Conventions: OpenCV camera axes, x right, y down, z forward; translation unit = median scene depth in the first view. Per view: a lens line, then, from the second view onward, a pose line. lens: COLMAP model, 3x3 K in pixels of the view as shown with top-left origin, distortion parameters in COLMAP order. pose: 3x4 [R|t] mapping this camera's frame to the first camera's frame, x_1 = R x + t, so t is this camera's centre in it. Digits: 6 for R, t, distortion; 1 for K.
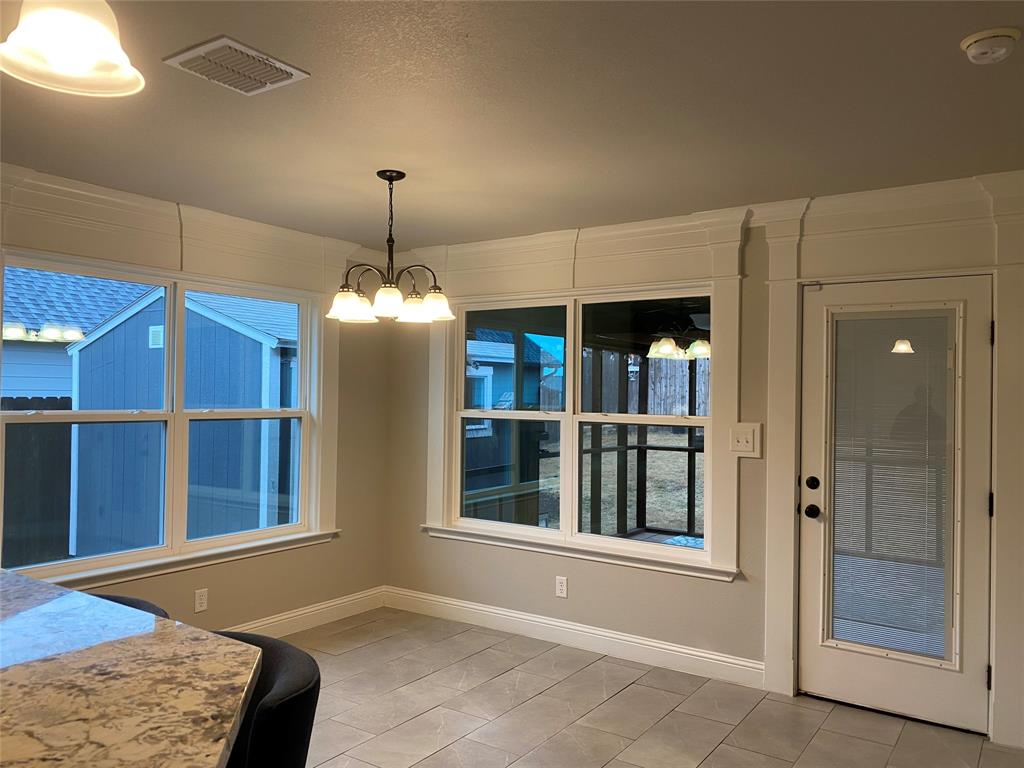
lens RADIAL K [[782.8, 0, 507.7], [0, 782.8, 386.5], [0, 0, 1]] dist [0.053264, -0.047917]
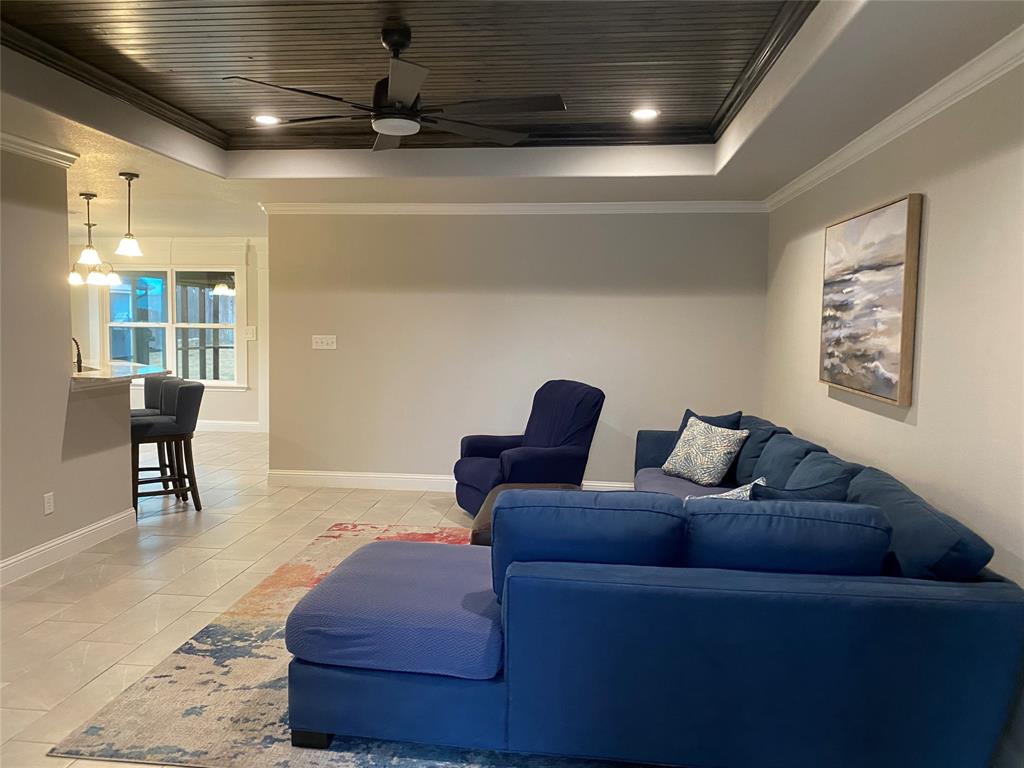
lens RADIAL K [[782.8, 0, 478.6], [0, 782.8, 372.4], [0, 0, 1]] dist [0.053264, -0.047917]
pose [[0.892948, -0.038835, 0.448482, -0.120708], [-0.003937, 0.995560, 0.094045, -0.031925], [-0.450143, -0.085743, 0.888830, -1.106756]]
